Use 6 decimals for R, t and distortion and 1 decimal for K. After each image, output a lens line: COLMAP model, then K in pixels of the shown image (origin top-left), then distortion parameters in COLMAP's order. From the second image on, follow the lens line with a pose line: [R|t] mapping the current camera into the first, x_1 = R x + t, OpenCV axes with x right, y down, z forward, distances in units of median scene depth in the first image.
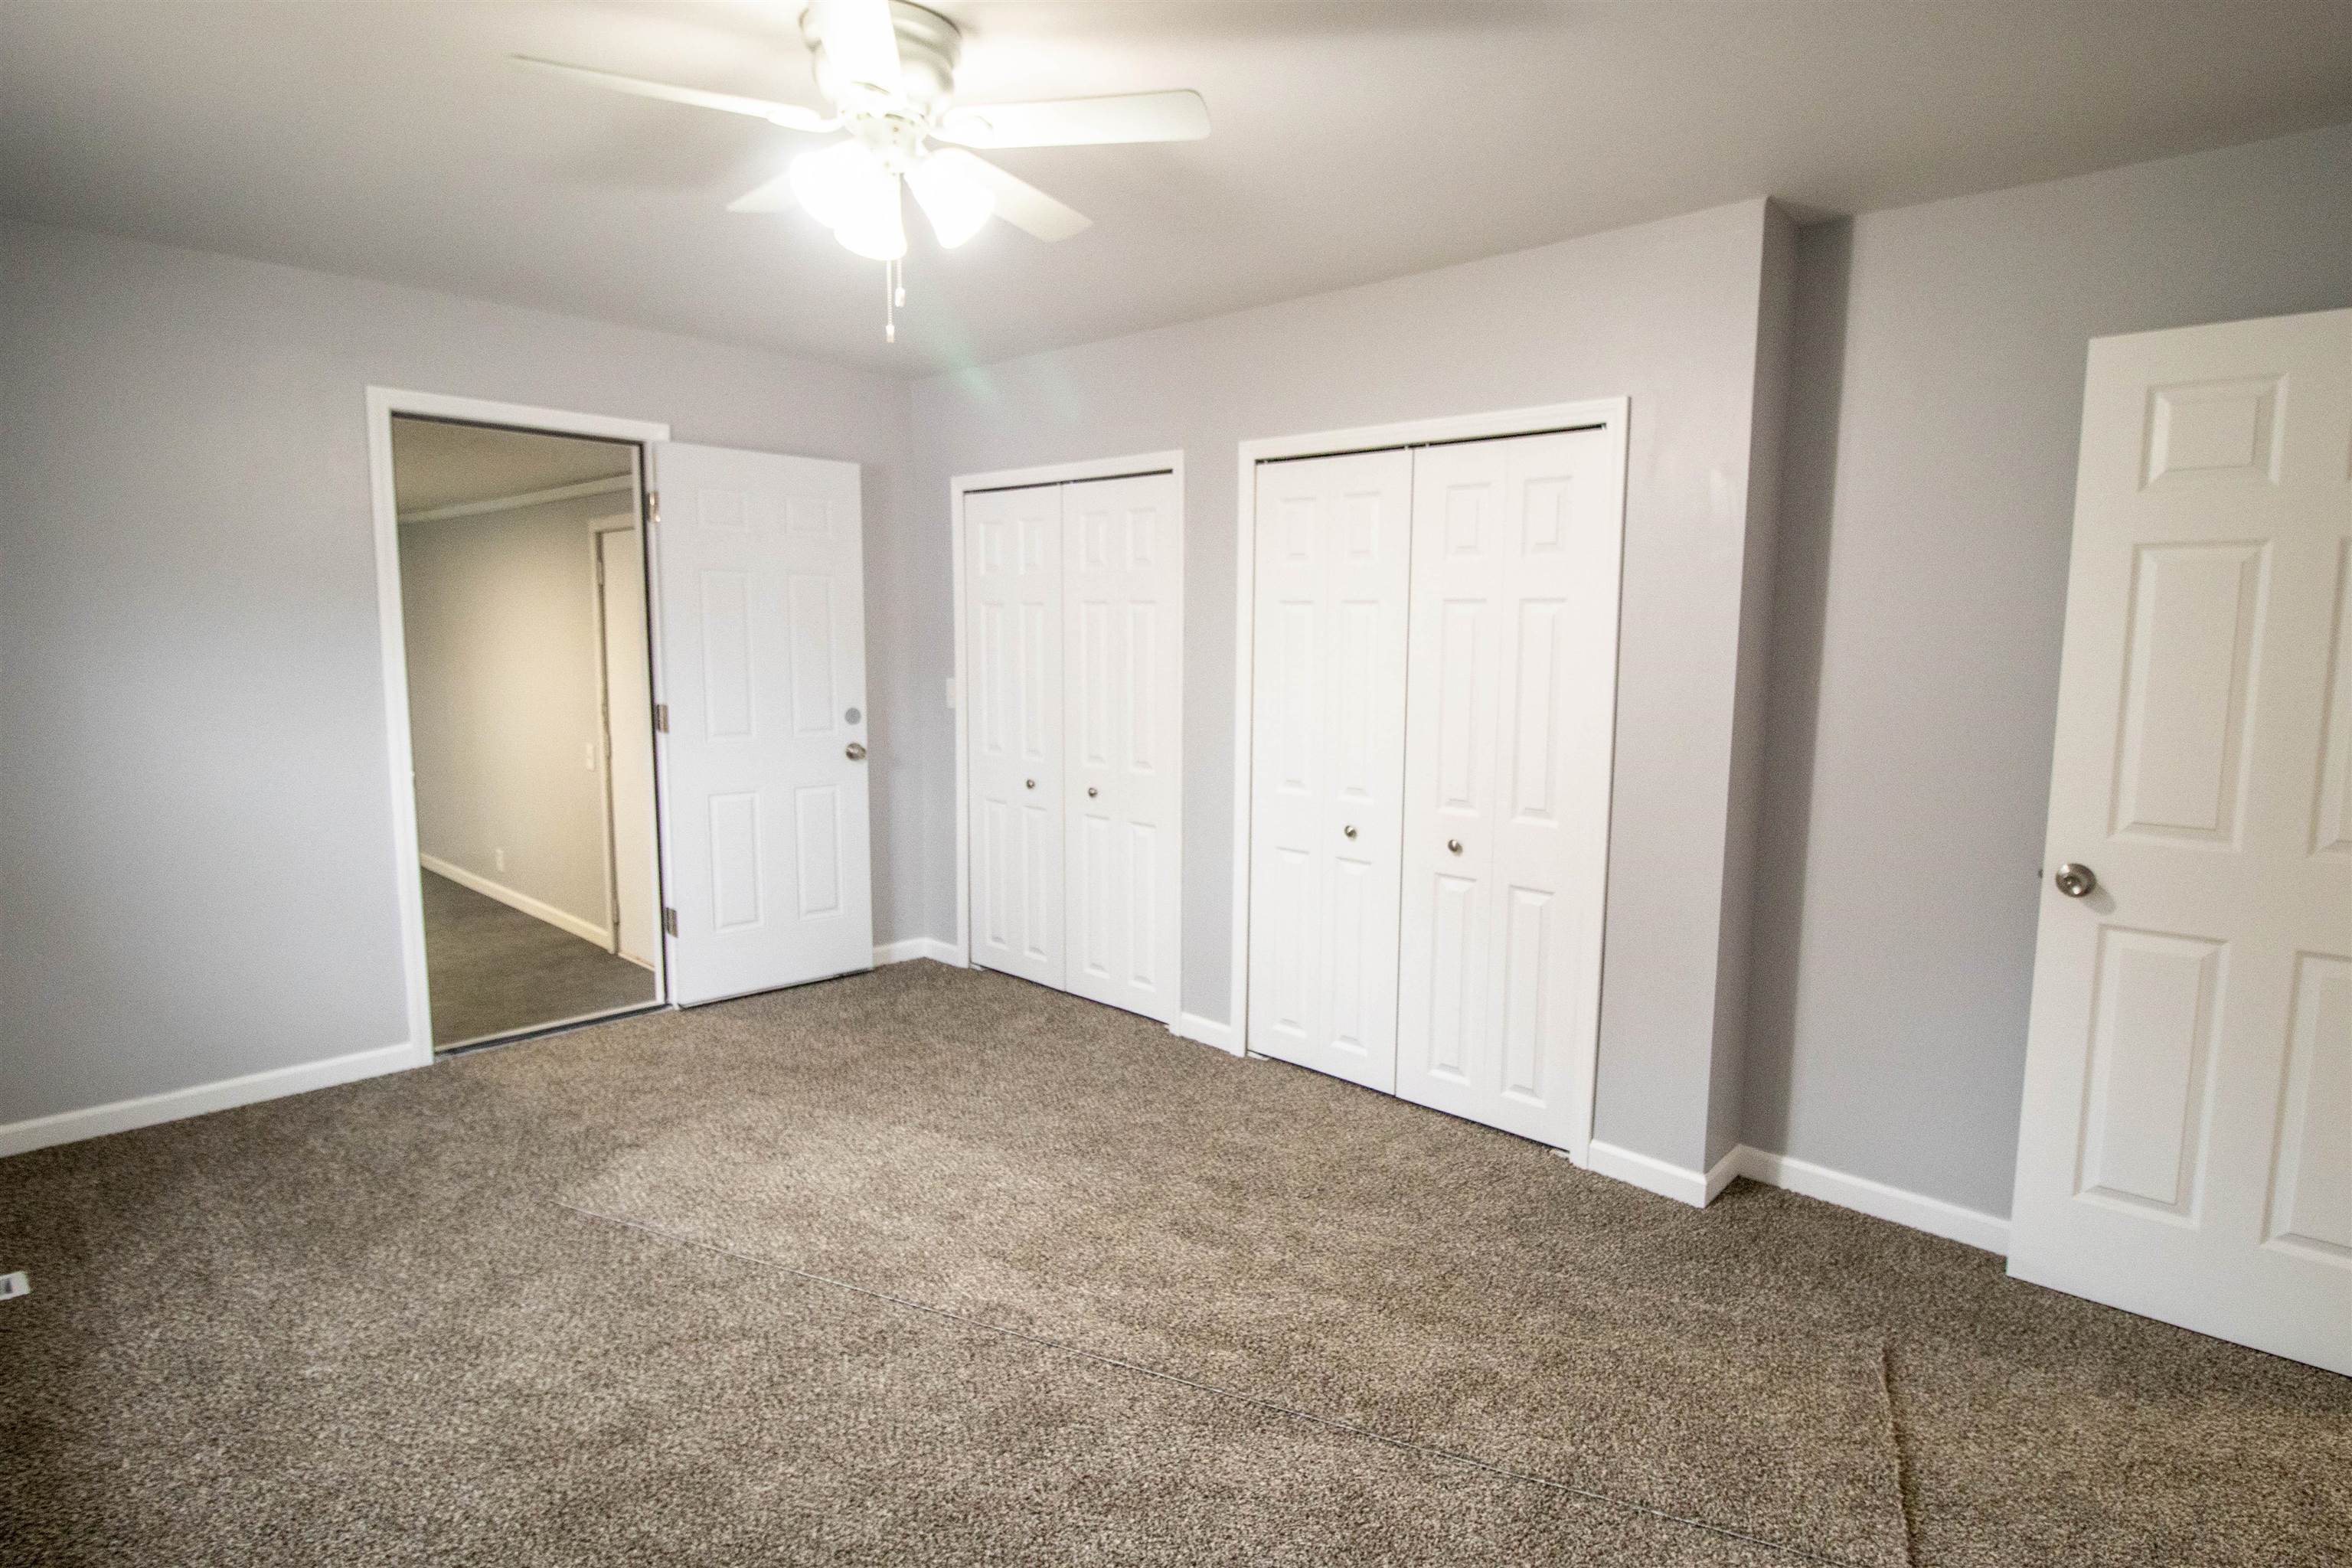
lens RADIAL K [[1279.5, 0, 1192.4], [0, 1279.5, 783.7], [0, 0, 1]] dist [-0.003786, -0.001688]
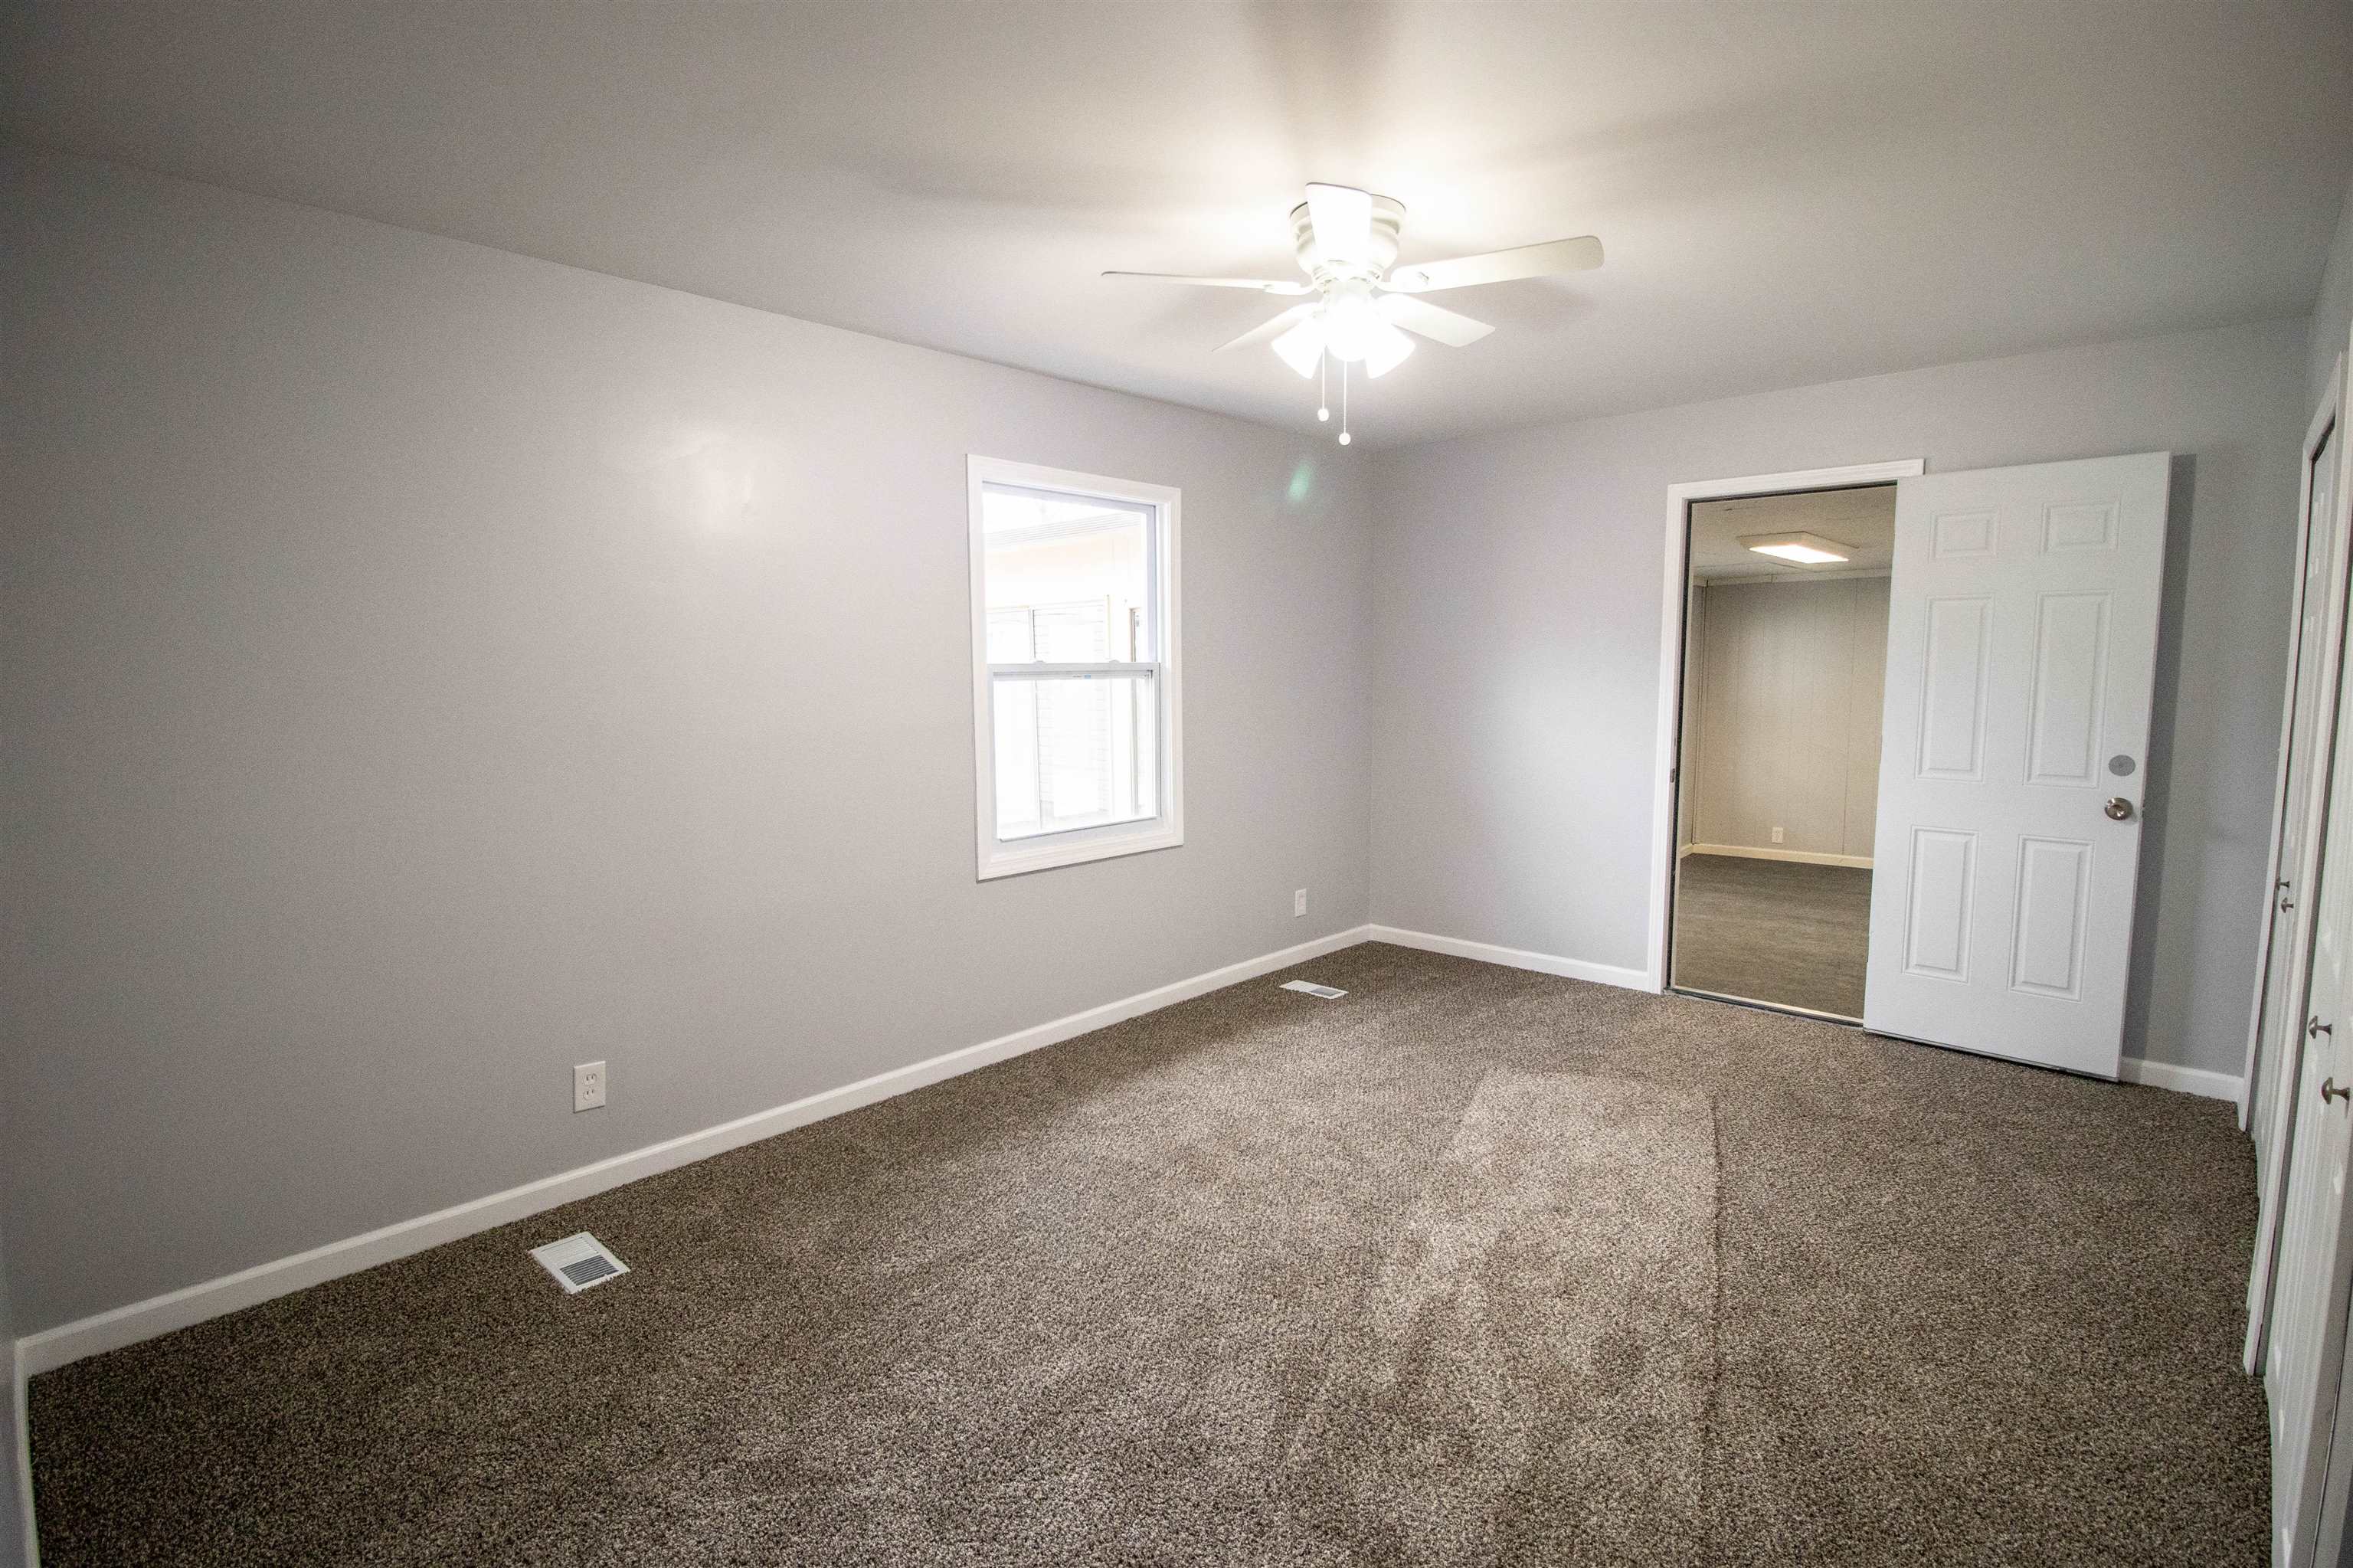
lens RADIAL K [[1135.8, 0, 1192.3], [0, 1135.8, 783.9], [0, 0, 1]] dist [-0.003309, -0.000431]
pose [[-0.015493, 0.095352, -0.995323, 0.613497], [-0.112631, 0.988940, 0.096493, -0.058883], [0.993516, 0.113599, -0.004582, 0.555820]]
